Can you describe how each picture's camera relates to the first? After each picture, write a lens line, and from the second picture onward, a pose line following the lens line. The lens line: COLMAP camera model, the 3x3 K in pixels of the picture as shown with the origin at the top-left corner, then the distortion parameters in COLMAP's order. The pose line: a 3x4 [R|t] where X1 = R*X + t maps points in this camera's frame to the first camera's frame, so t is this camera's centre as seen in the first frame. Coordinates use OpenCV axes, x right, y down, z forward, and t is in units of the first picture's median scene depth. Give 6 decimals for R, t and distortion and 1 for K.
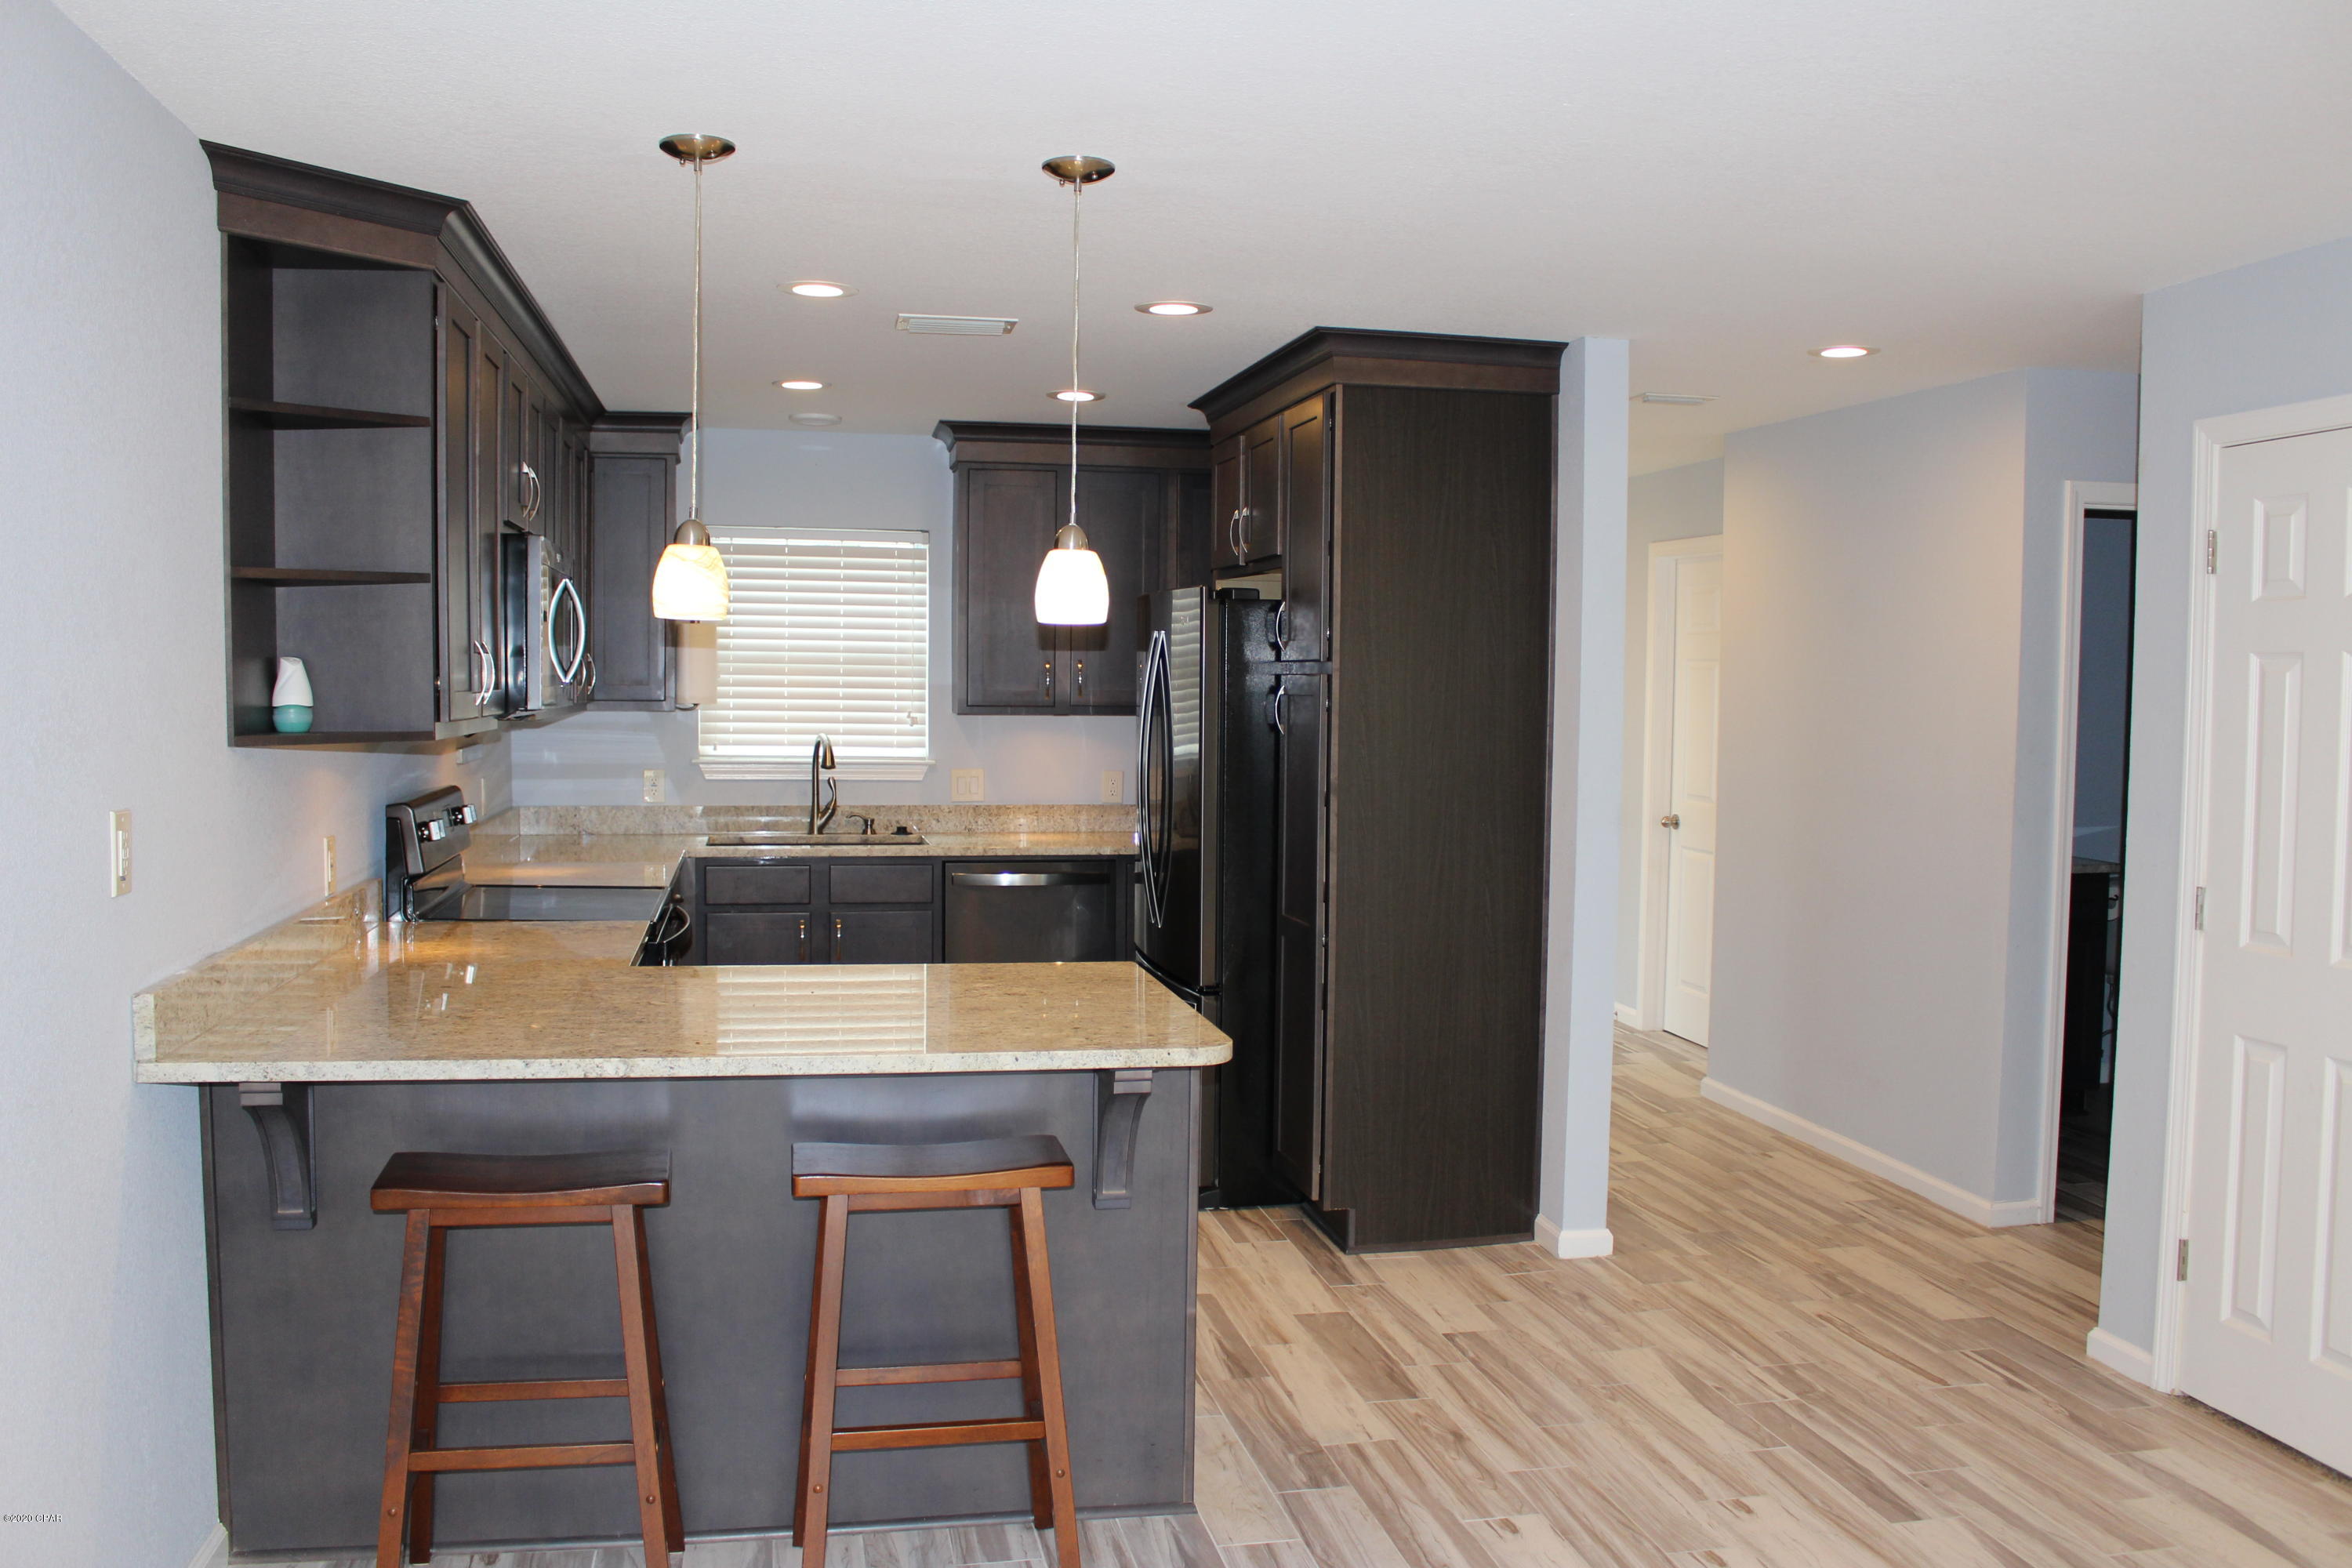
lens RADIAL K [[1946.1, 0, 1185.5], [0, 1946.1, 781.9], [0, 0, 1]] dist [-0.164246, 0.136715]
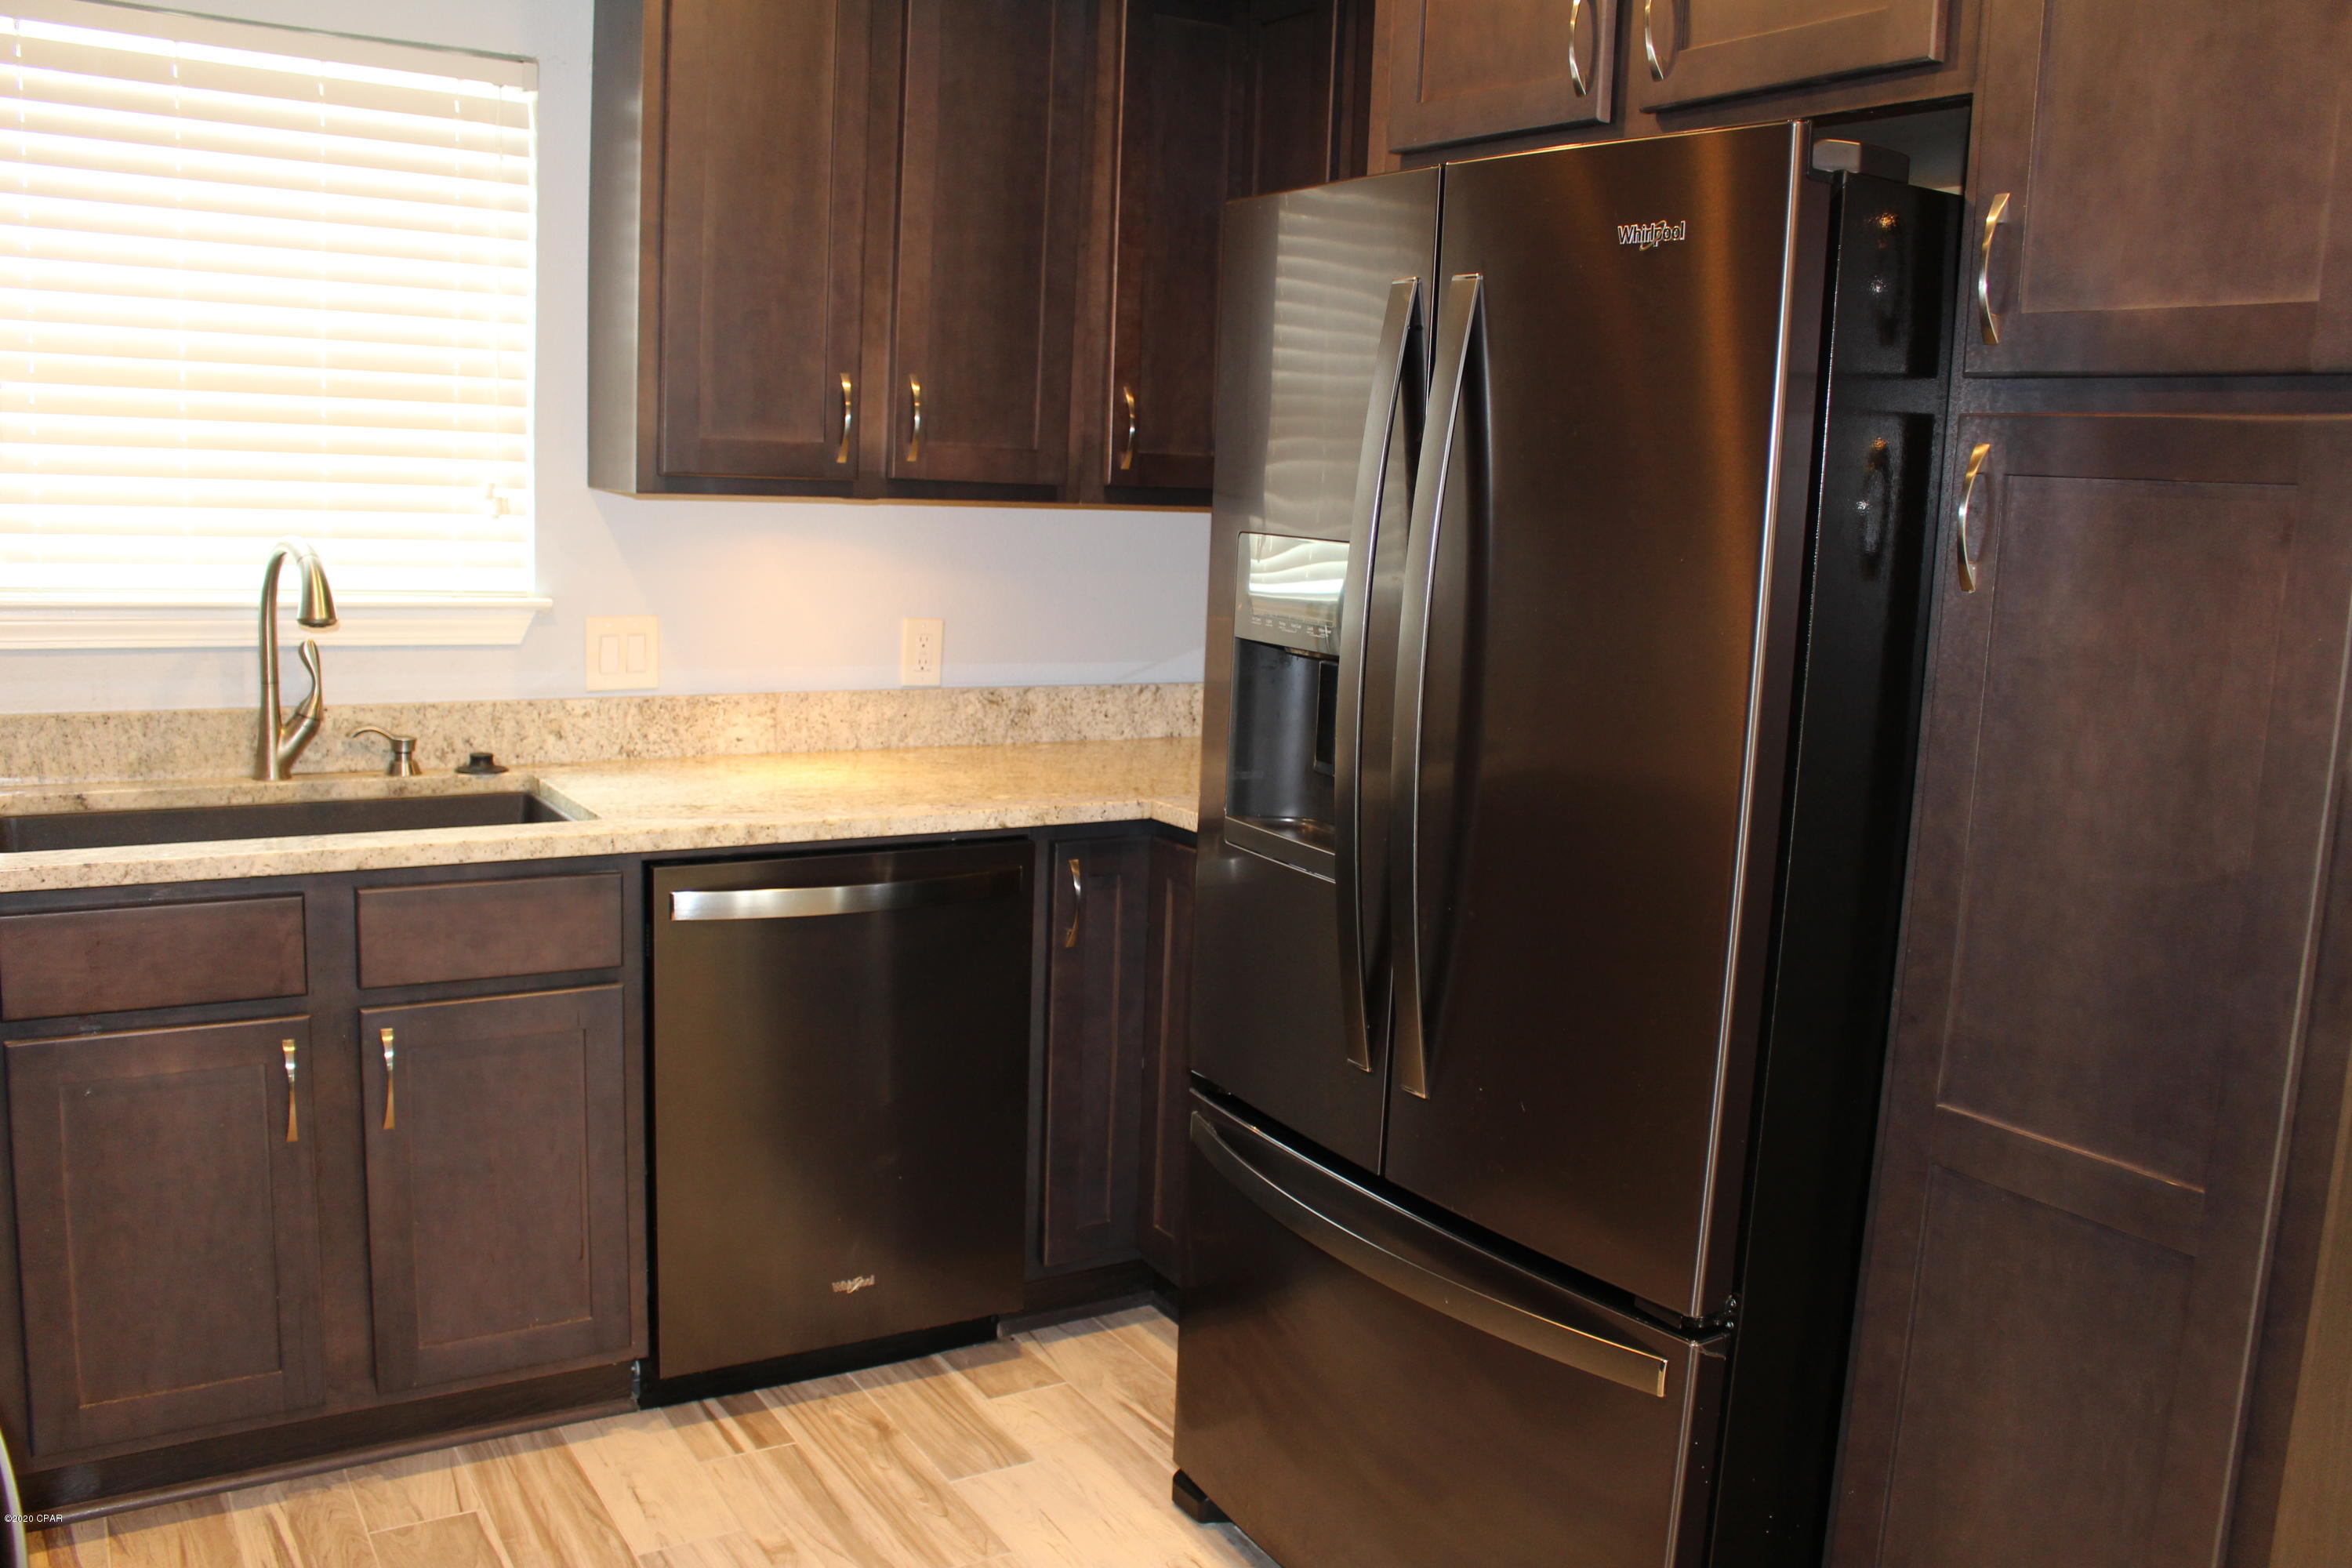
lens RADIAL K [[1946.1, 0, 1185.5], [0, 1946.1, 781.9], [0, 0, 1]] dist [-0.164246, 0.136715]
pose [[0.940493, -0.021986, 0.339101, -0.145684], [-0.015498, 0.994091, 0.107438, -0.019123], [-0.339459, -0.106301, 0.934595, 0.559768]]
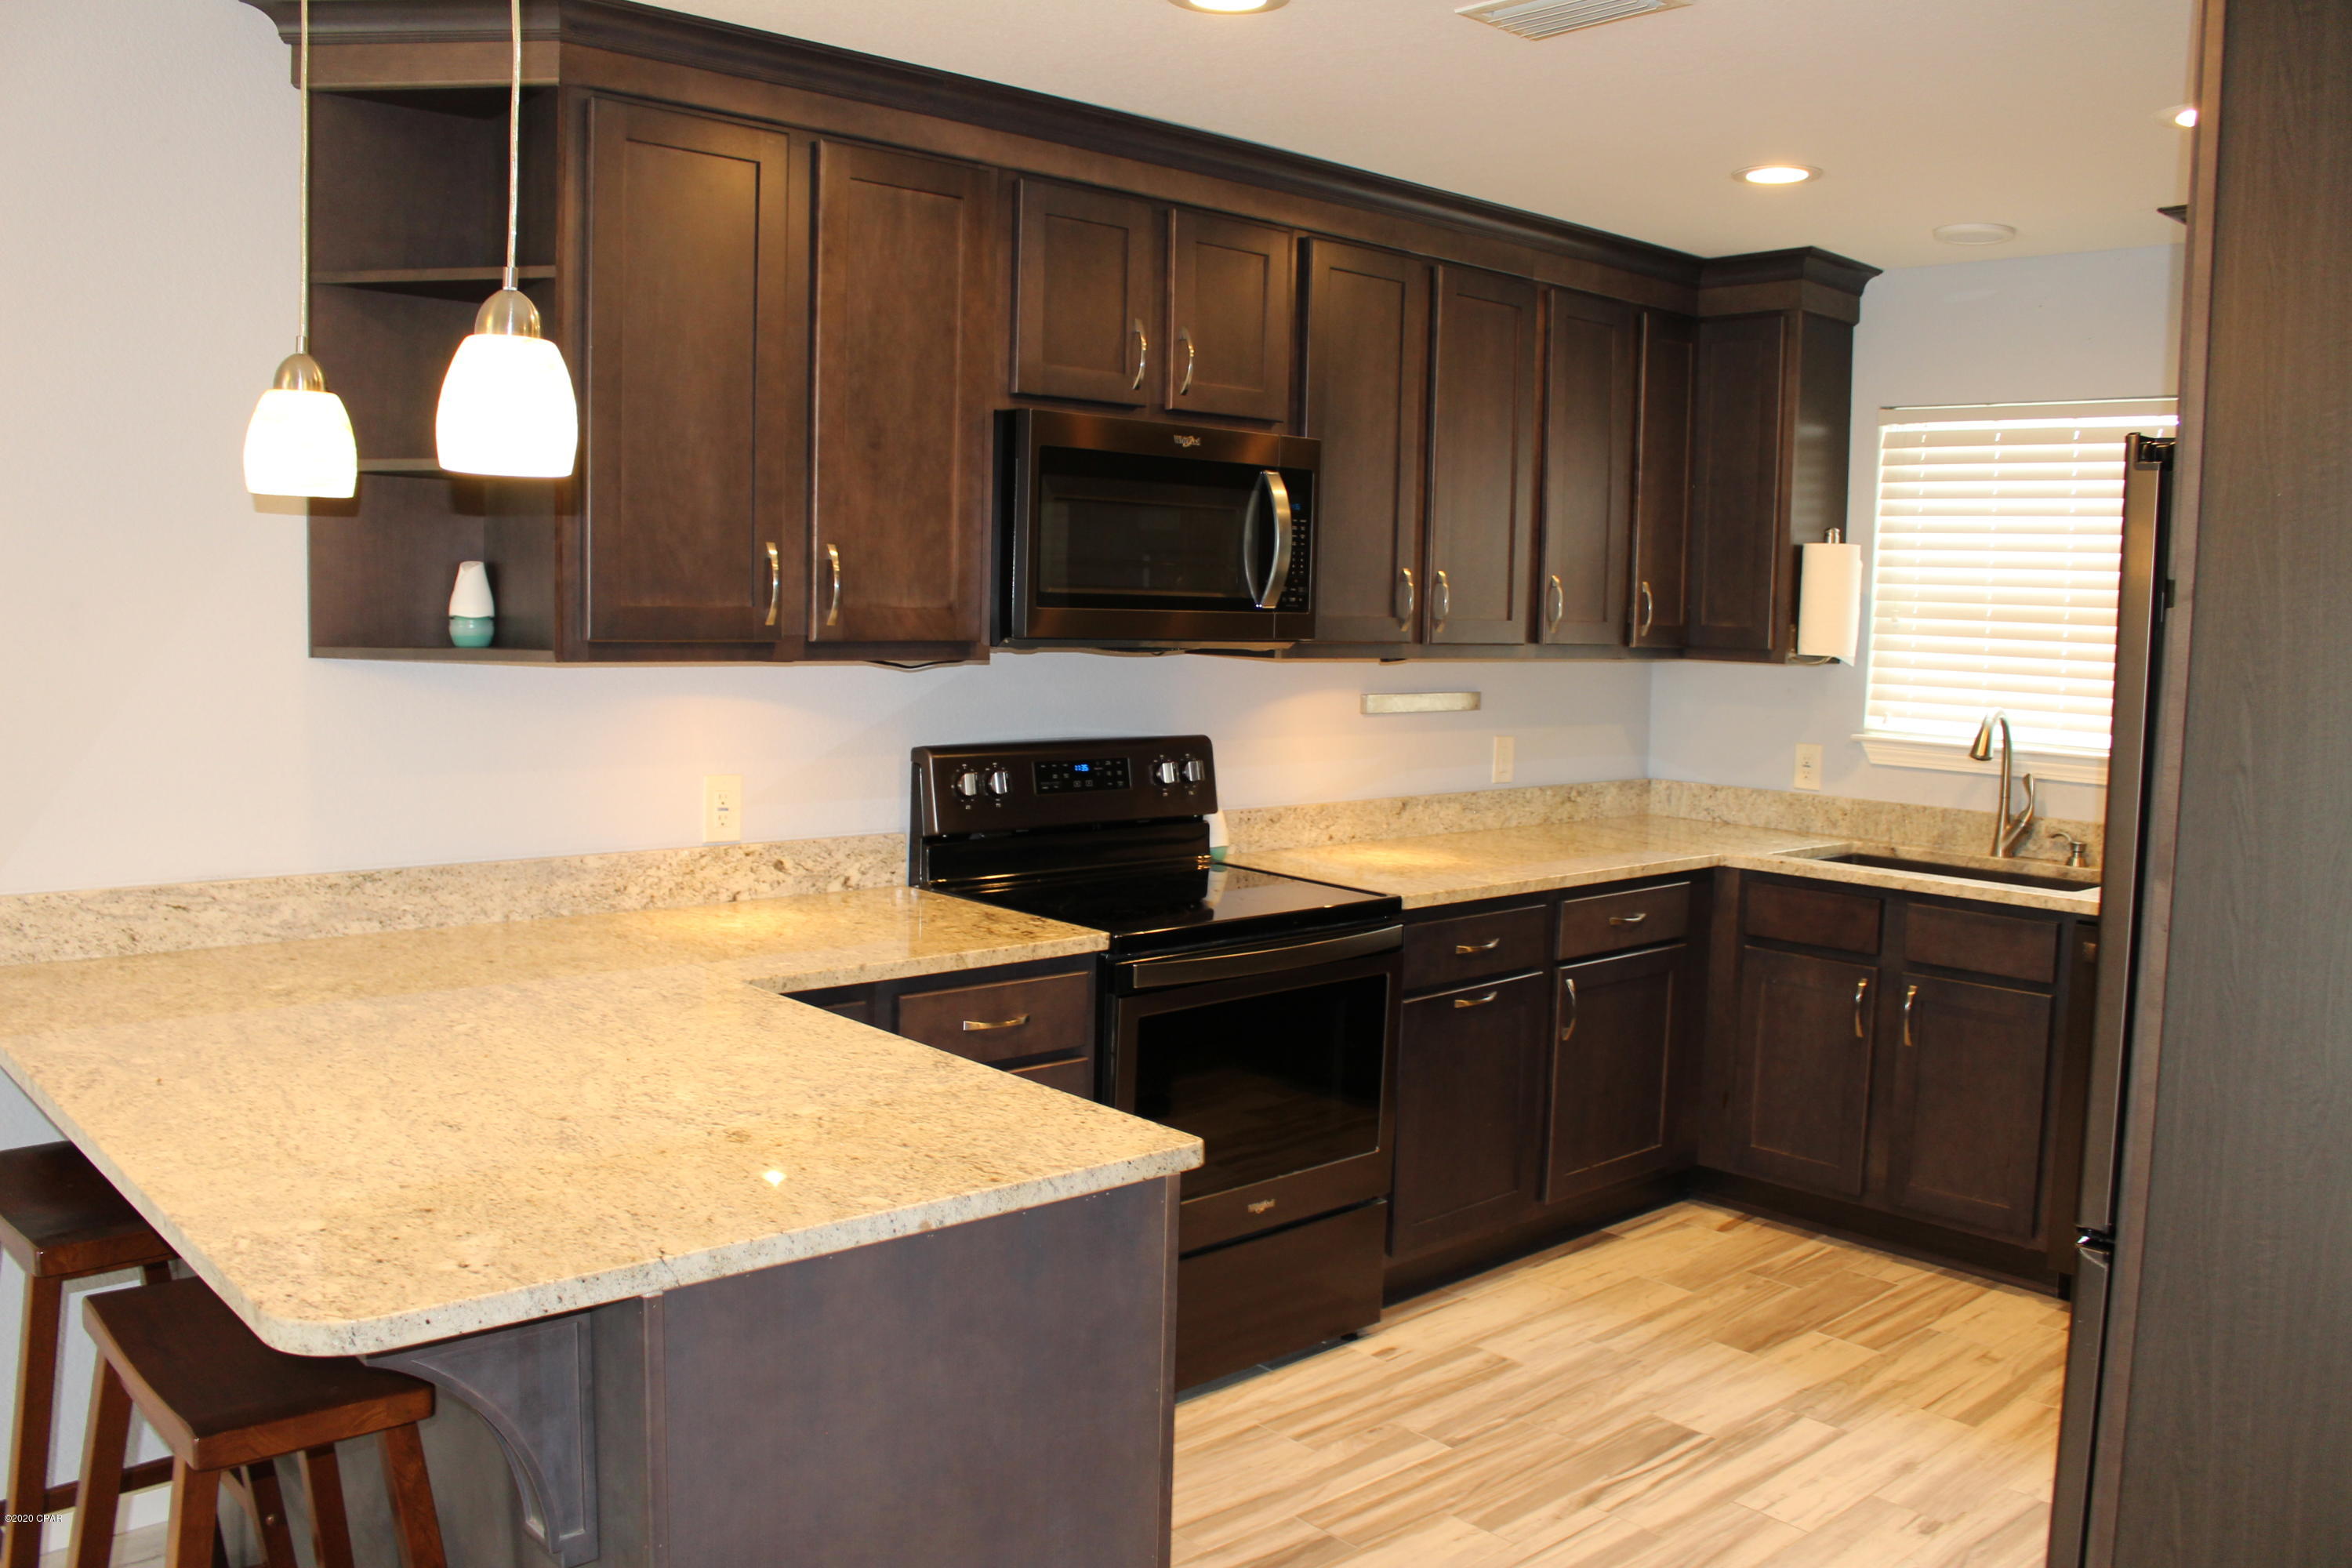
lens RADIAL K [[1946.1, 0, 1185.5], [0, 1946.1, 781.9], [0, 0, 1]] dist [-0.164246, 0.136715]
pose [[0.508926, 0.083801, -0.856721, 0.232550], [-0.066811, 0.996093, 0.057745, -0.018522], [0.858213, 0.027851, 0.512537, 0.418629]]
